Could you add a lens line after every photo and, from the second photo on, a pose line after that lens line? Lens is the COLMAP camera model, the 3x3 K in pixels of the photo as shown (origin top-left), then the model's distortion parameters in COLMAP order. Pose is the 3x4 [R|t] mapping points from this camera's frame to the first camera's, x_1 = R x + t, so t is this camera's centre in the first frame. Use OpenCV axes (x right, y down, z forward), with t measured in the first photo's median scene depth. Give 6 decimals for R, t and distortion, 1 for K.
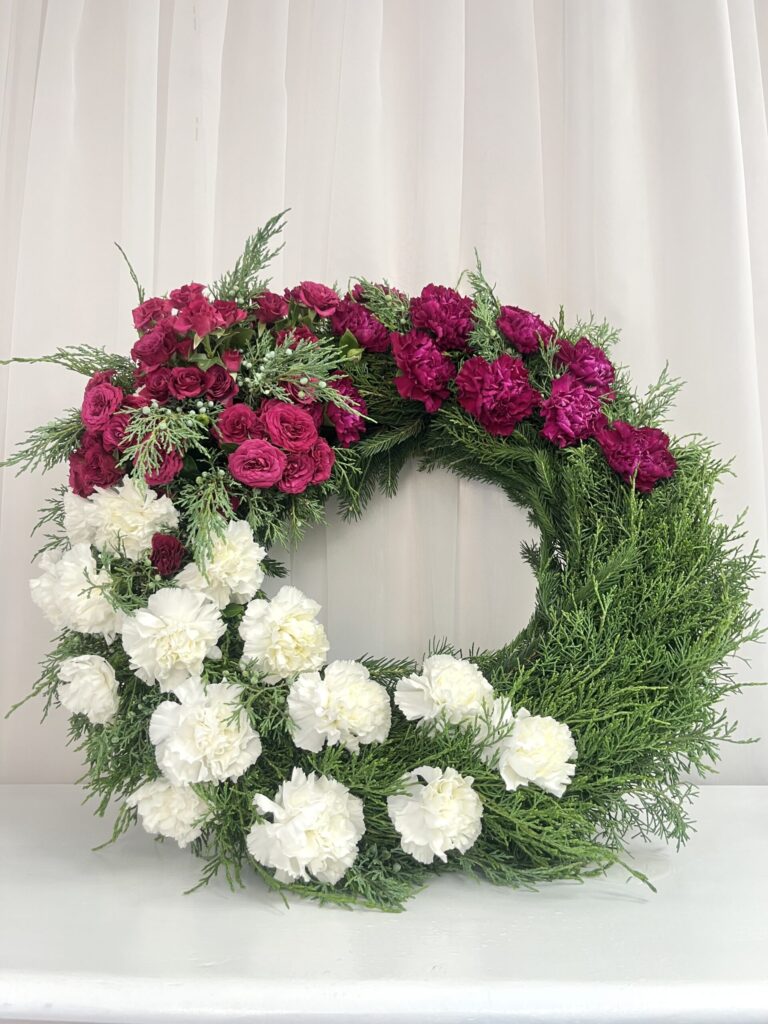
lens RADIAL K [[797.4, 0, 384.6], [0, 797.4, 515.4], [0, 0, 1]] dist [0.048136, -0.095425]
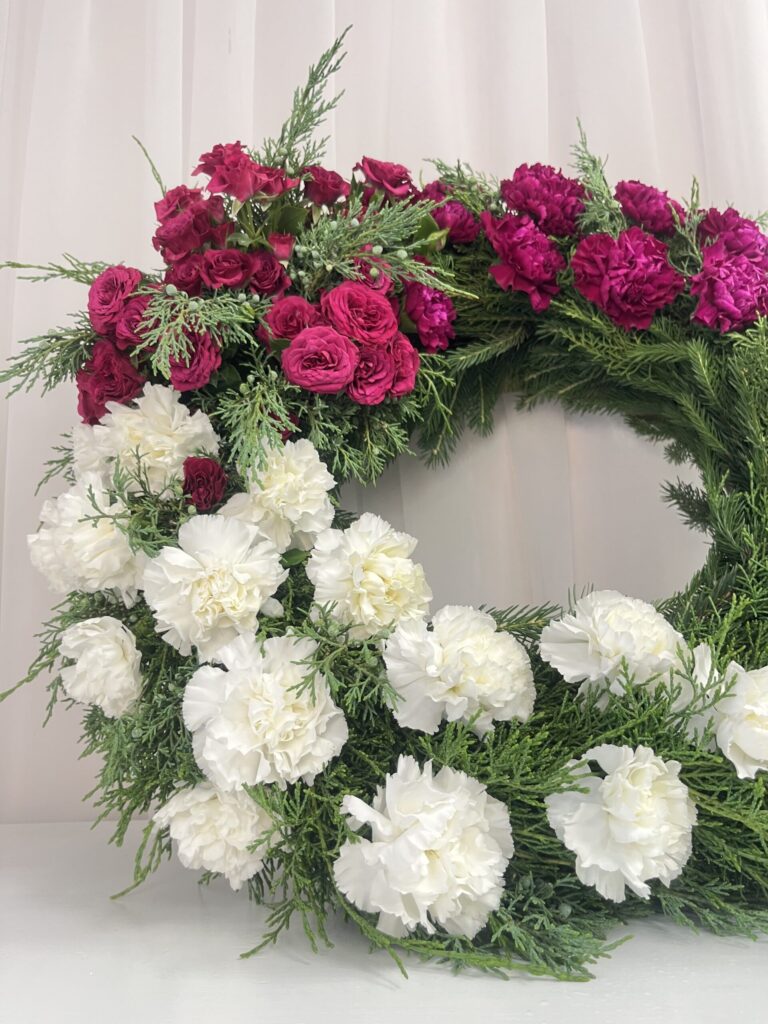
lens RADIAL K [[797.4, 0, 382.8], [0, 797.4, 517.4], [0, 0, 1]] dist [0.048136, -0.095425]
pose [[0.997327, -0.047964, -0.055122, -0.071055], [0.043672, 0.996107, -0.076580, 0.148141], [0.058581, 0.073968, 0.995539, 0.288311]]
